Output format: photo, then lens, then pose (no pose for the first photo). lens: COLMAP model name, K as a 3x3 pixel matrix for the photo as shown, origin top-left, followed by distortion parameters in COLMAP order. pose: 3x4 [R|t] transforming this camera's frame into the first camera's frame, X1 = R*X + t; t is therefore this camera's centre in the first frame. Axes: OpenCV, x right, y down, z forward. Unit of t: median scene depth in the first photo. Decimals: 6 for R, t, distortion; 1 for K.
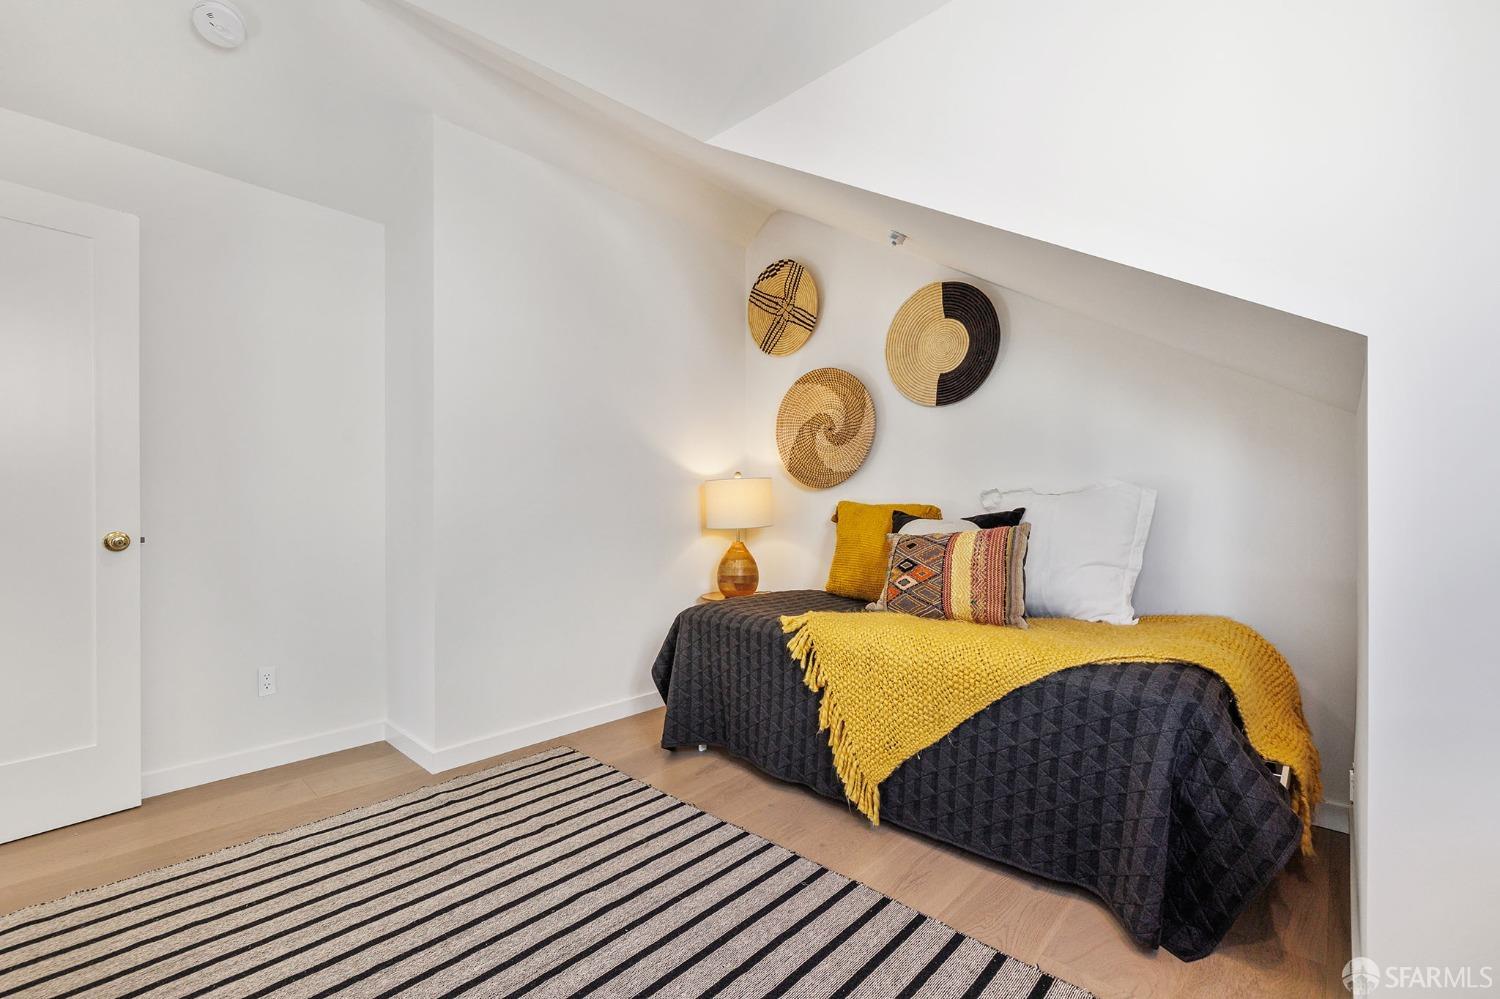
lens RADIAL K [[647.3, 0, 758.3], [0, 647.3, 511.3], [0, 0, 1]] dist [-0.001984, -0.000646]
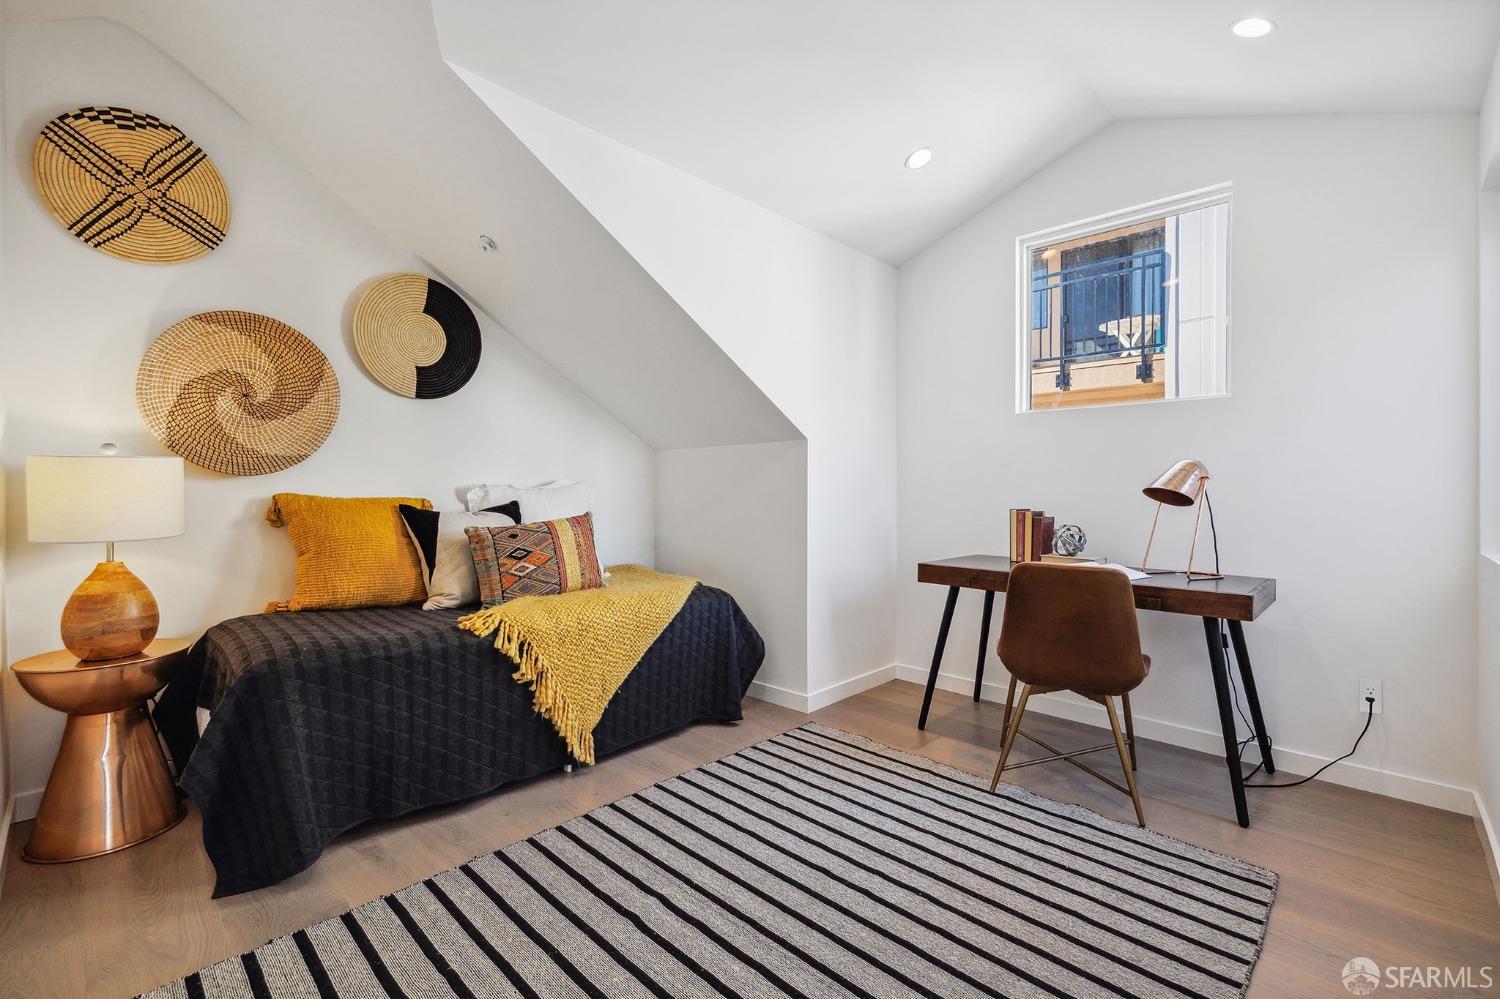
lens RADIAL K [[647.3, 0, 758.4], [0, 647.3, 493.0], [0, 0, 1]] dist [-0.001984, -0.000646]
pose [[0.001423, 0.001966, 0.999997, -0.877759], [0.003698, 0.999991, -0.001972, -0.016971], [-0.999992, 0.003701, 0.001415, 0.585025]]
